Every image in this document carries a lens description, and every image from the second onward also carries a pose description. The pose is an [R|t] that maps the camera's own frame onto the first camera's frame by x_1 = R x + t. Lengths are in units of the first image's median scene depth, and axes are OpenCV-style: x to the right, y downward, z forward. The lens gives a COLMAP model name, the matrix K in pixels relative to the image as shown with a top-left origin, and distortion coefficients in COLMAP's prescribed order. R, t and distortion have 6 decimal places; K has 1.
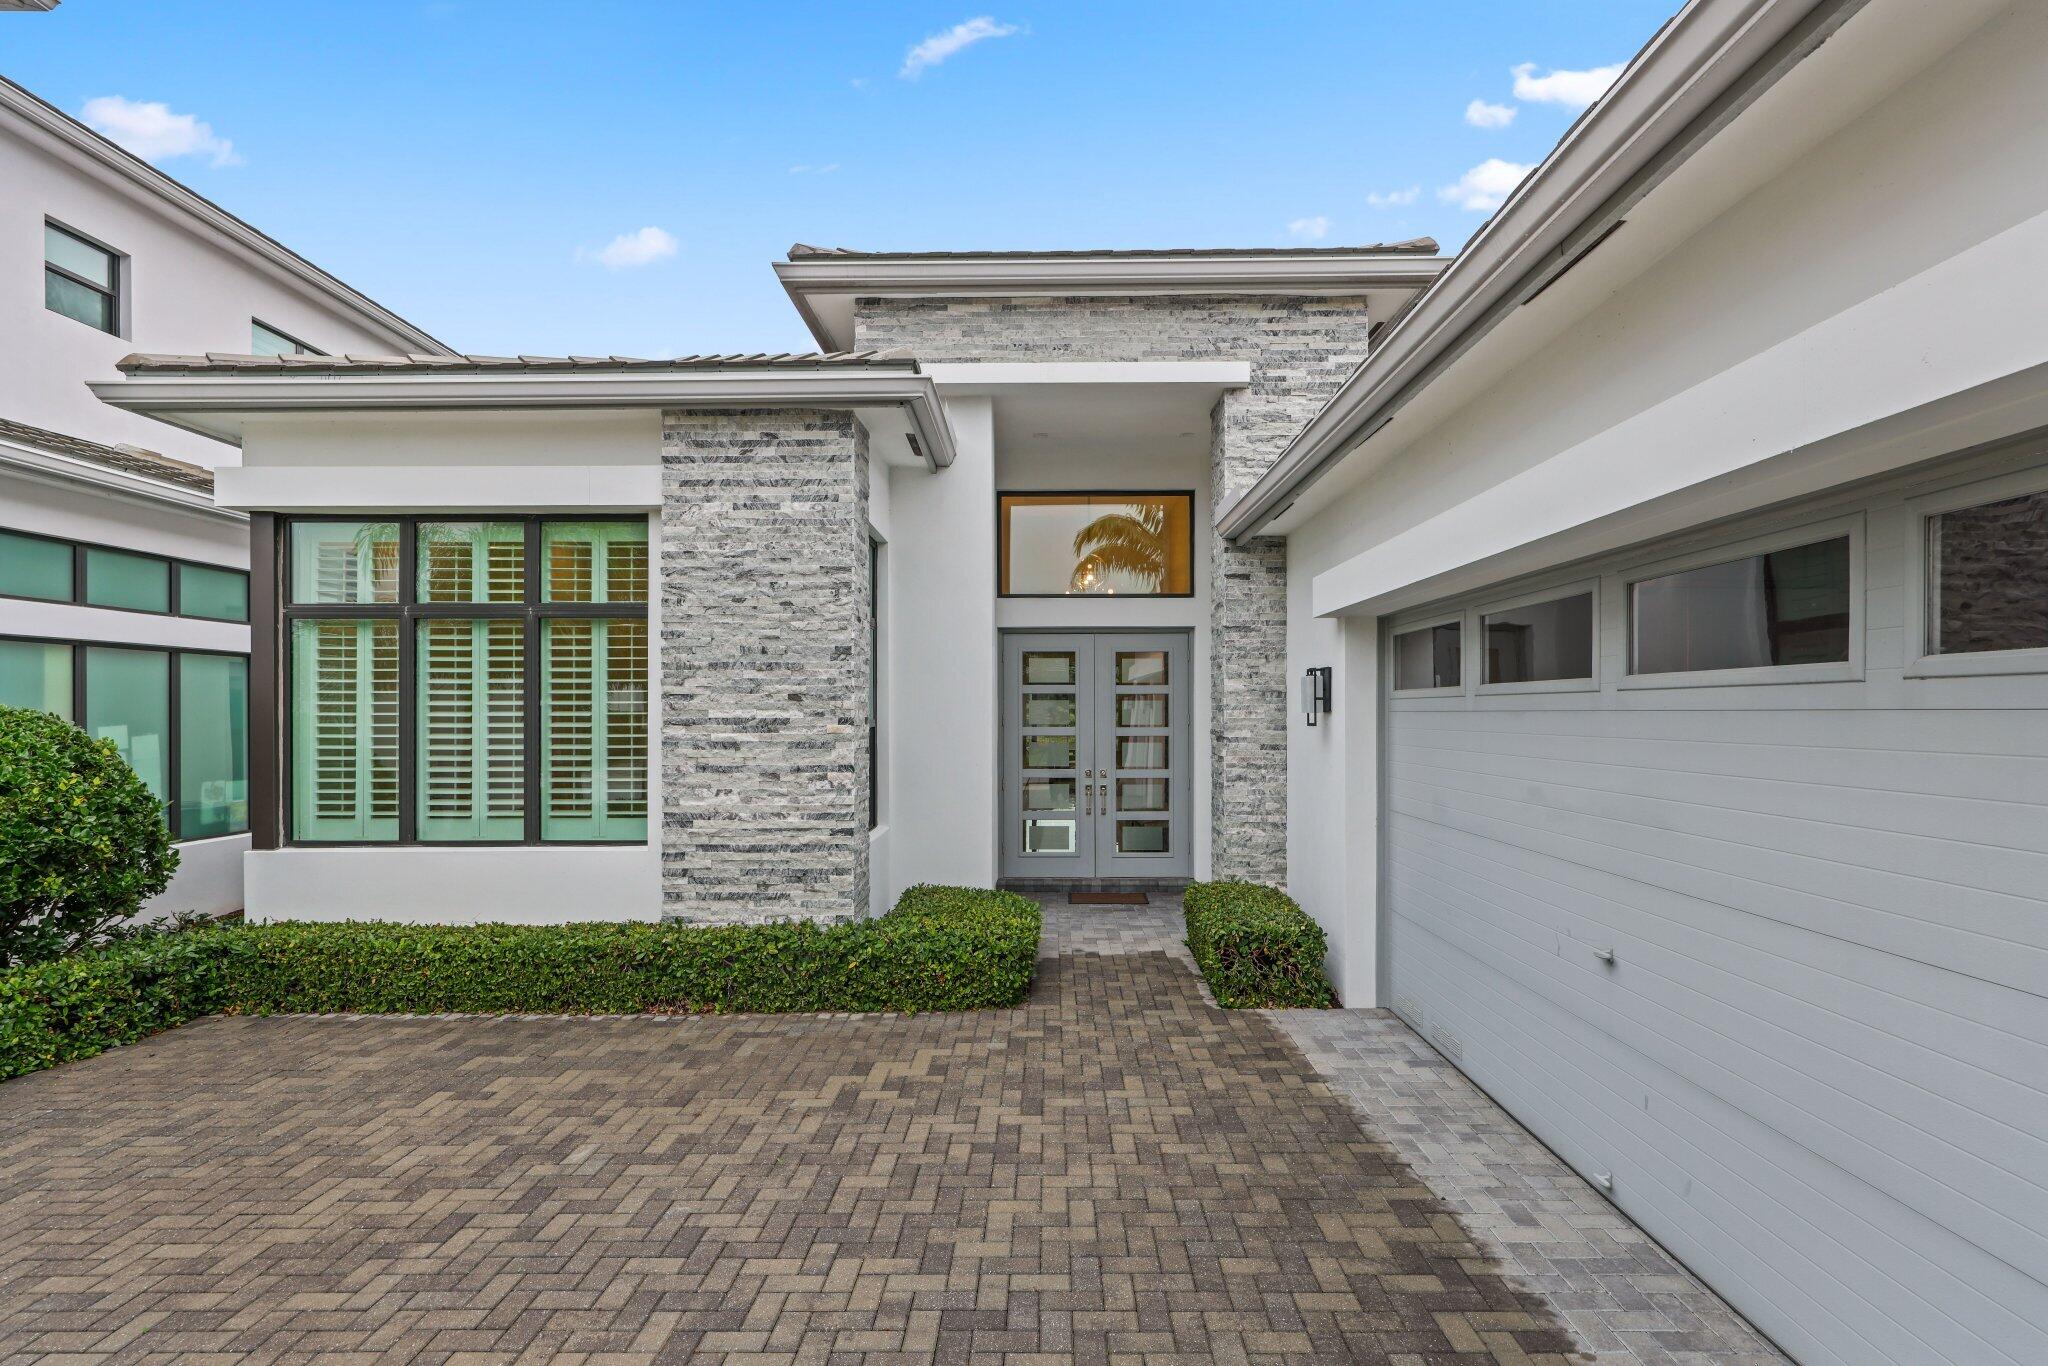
lens RADIAL K [[984.5, 0, 1024.5], [0, 984.5, 708.1], [0, 0, 1]] dist [0.000686, 0.000526]
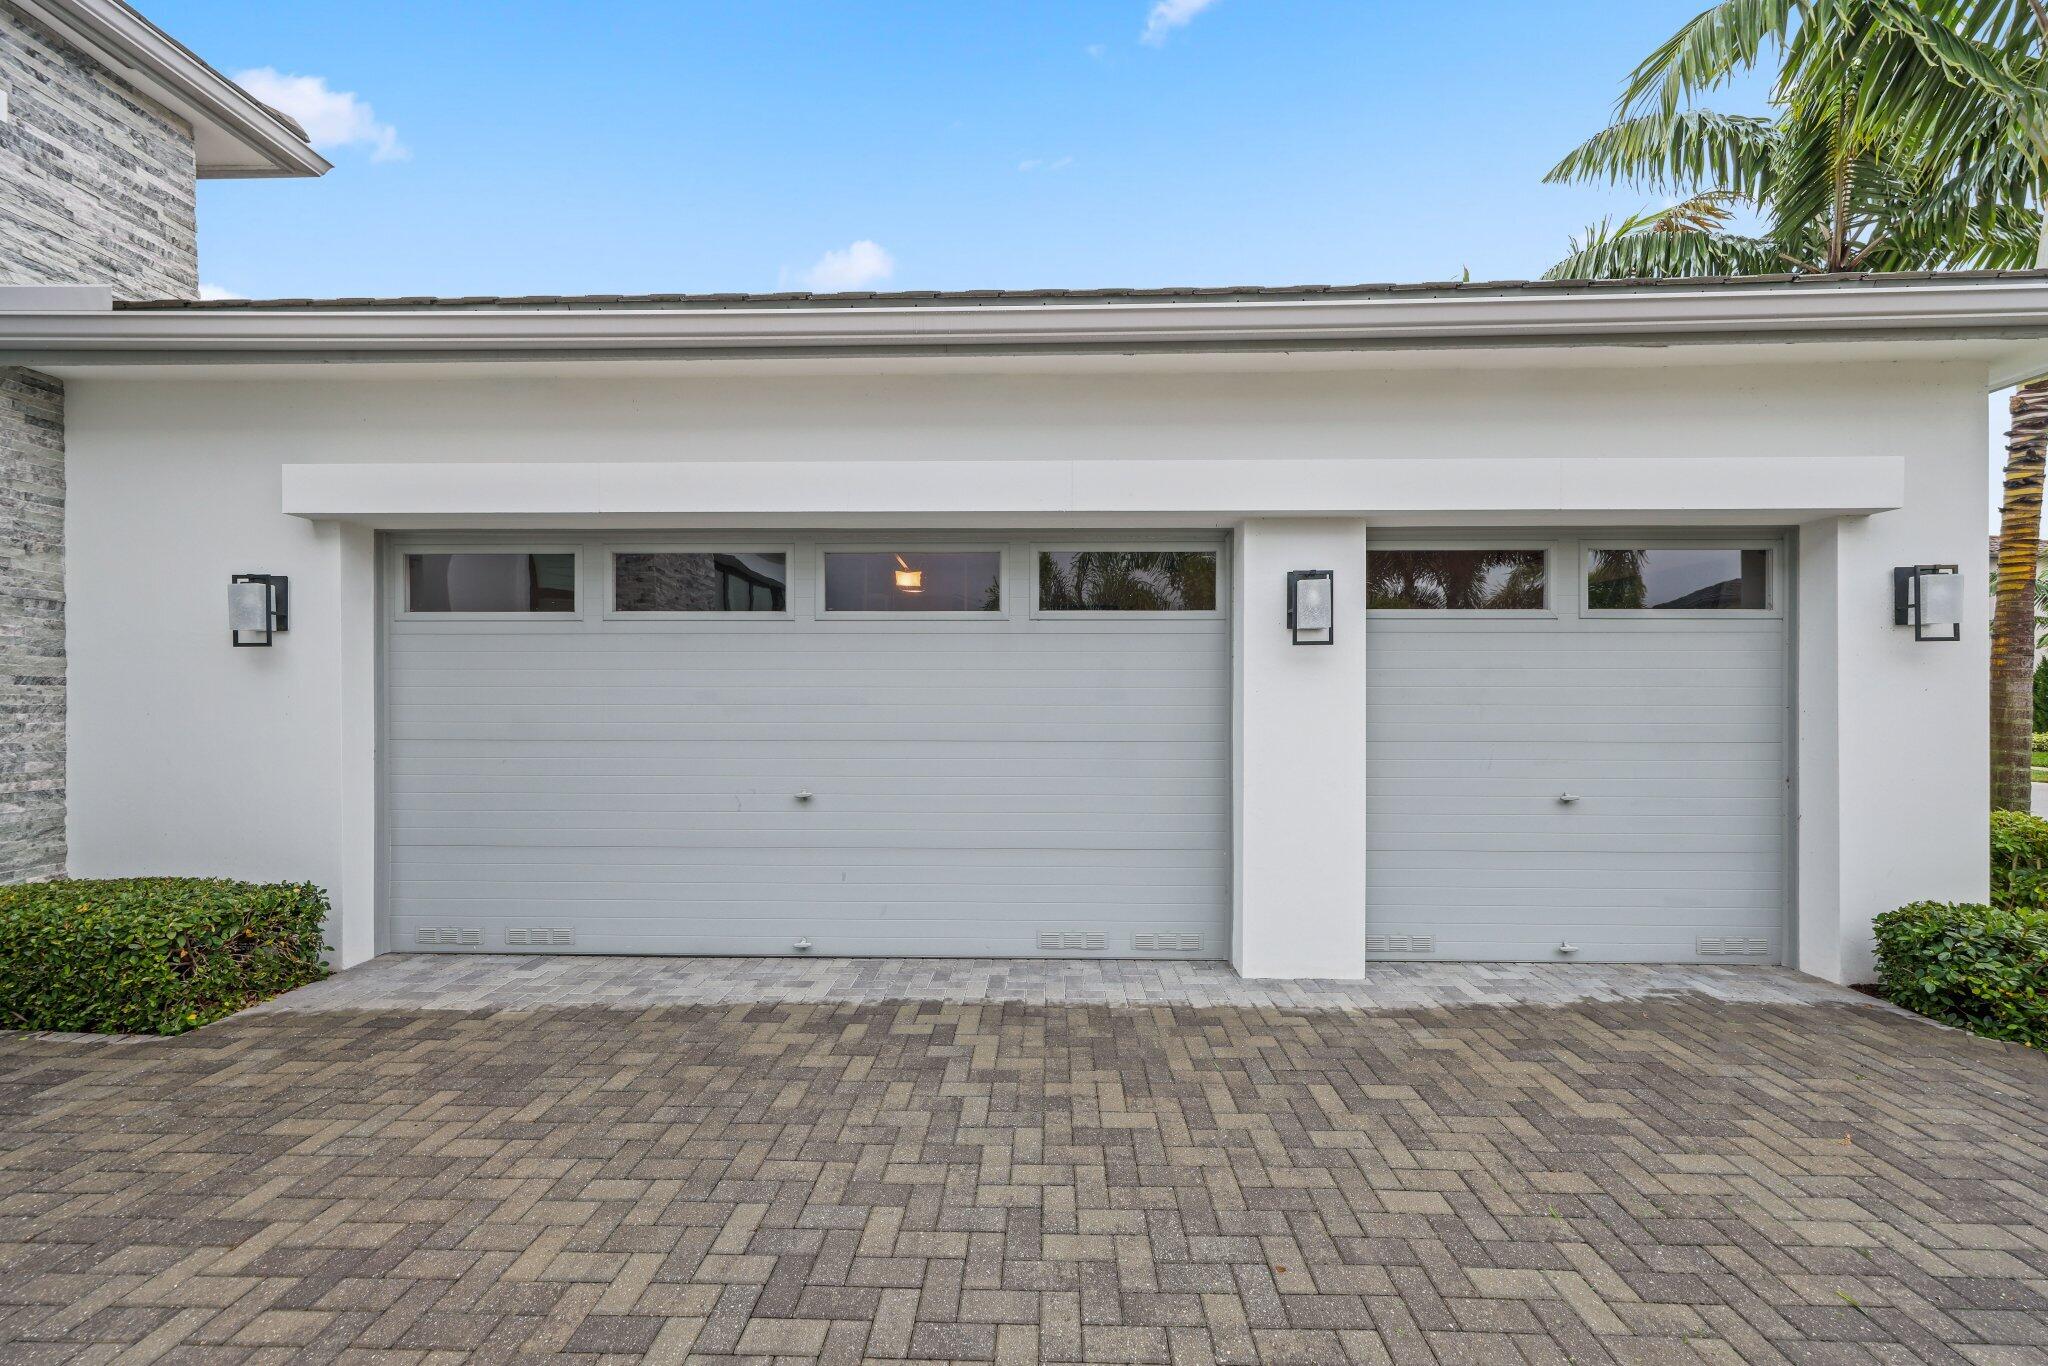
lens RADIAL K [[756.1, 0, 1033.7], [0, 756.1, 692.2], [0, 0, 1]] dist [0.000933, 0.000402]
pose [[0.005196, 0.005246, 0.999973, -0.343559], [-0.006395, 0.999966, -0.005213, 0.058557], [-0.999966, -0.006367, 0.005229, 0.388176]]
